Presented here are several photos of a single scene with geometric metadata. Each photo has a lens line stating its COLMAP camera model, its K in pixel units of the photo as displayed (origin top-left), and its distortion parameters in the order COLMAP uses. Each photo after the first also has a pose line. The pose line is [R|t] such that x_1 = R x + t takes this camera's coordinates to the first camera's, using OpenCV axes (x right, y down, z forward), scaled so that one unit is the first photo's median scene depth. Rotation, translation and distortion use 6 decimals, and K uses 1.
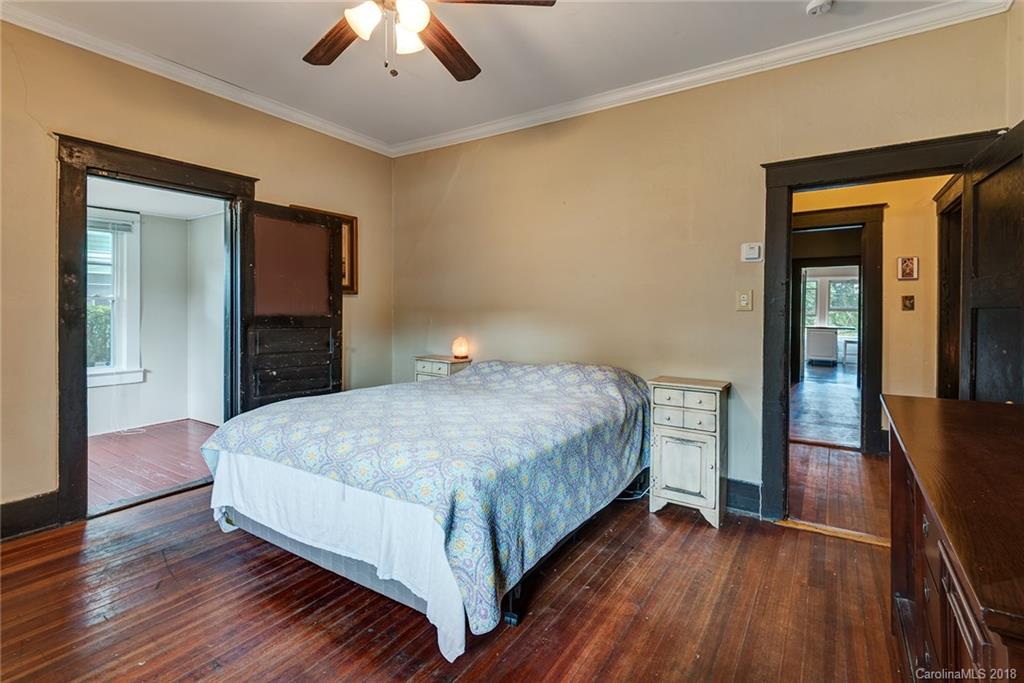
lens RADIAL K [[472.5, 0, 515.3], [0, 472.5, 311.0], [0, 0, 1]] dist [0.024428, -0.018089]
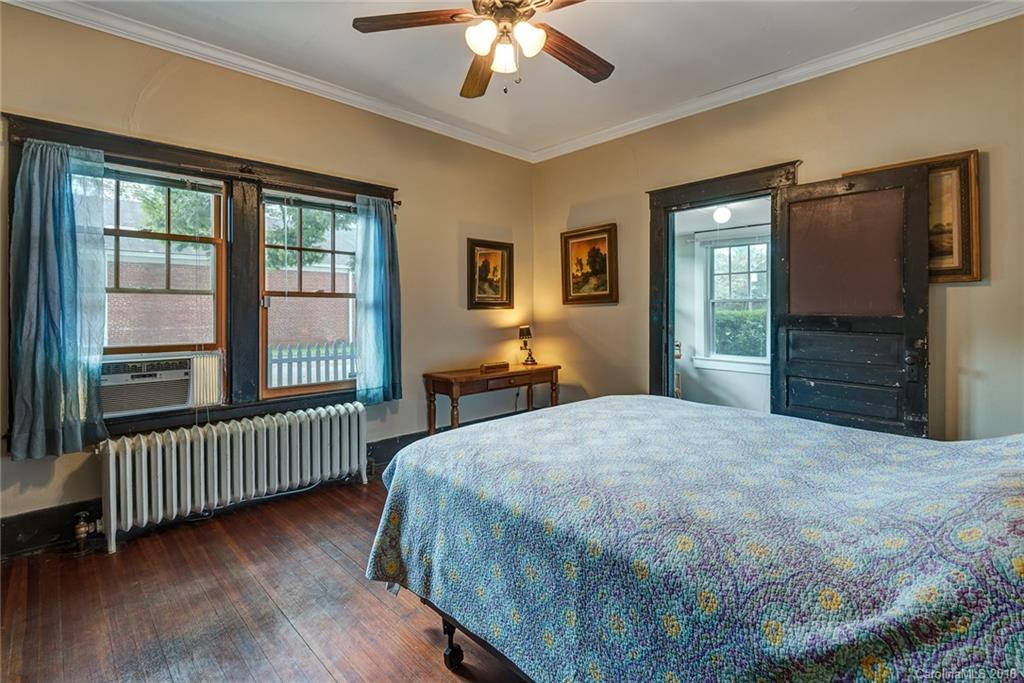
lens RADIAL K [[472.5, 0, 515.3], [0, 472.5, 311.0], [0, 0, 1]] dist [0.024428, -0.018089]
pose [[-0.210598, -0.004340, -0.977563, 0.387102], [-0.002965, 0.999988, -0.003800, 0.006474], [0.977568, 0.002098, -0.210608, 0.607867]]
